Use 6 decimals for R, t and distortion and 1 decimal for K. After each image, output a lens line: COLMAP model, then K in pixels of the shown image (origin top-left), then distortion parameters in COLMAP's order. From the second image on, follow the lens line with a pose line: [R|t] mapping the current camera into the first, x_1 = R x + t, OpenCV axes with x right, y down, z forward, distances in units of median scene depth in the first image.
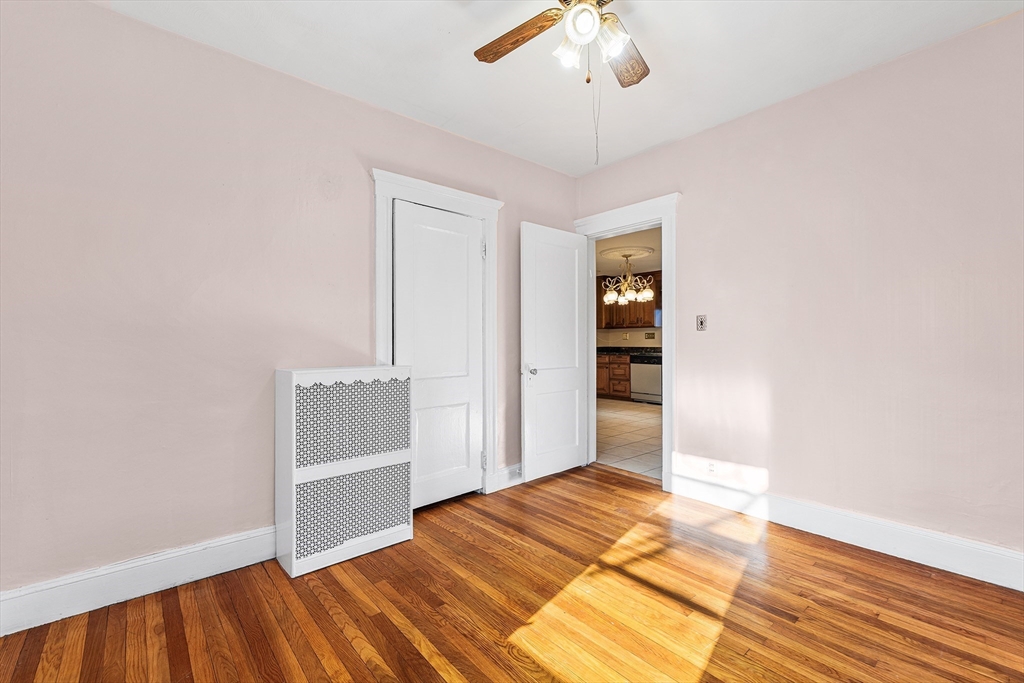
lens RADIAL K [[438.6, 0, 510.4], [0, 438.6, 339.2], [0, 0, 1]] dist [0.002380, 0.000261]
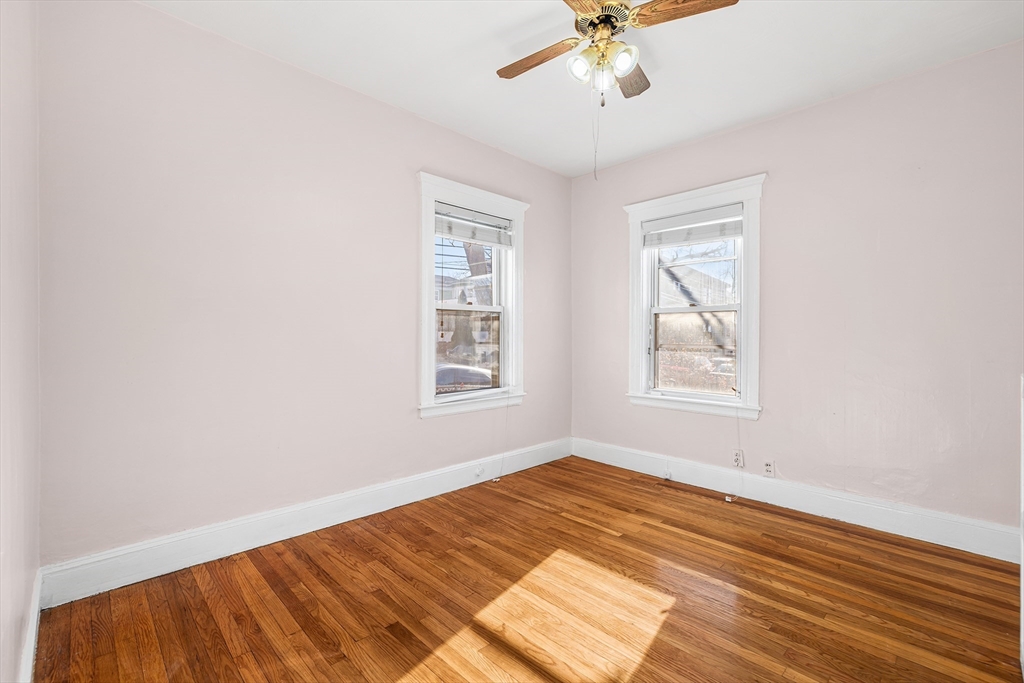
lens RADIAL K [[438.6, 0, 513.8], [0, 438.6, 339.6], [0, 0, 1]] dist [0.002380, 0.000261]
pose [[-0.998372, -0.001398, -0.057025, 0.438803], [-0.001761, 0.999979, 0.006315, 0.013404], [0.057015, 0.006405, -0.998353, 1.951046]]
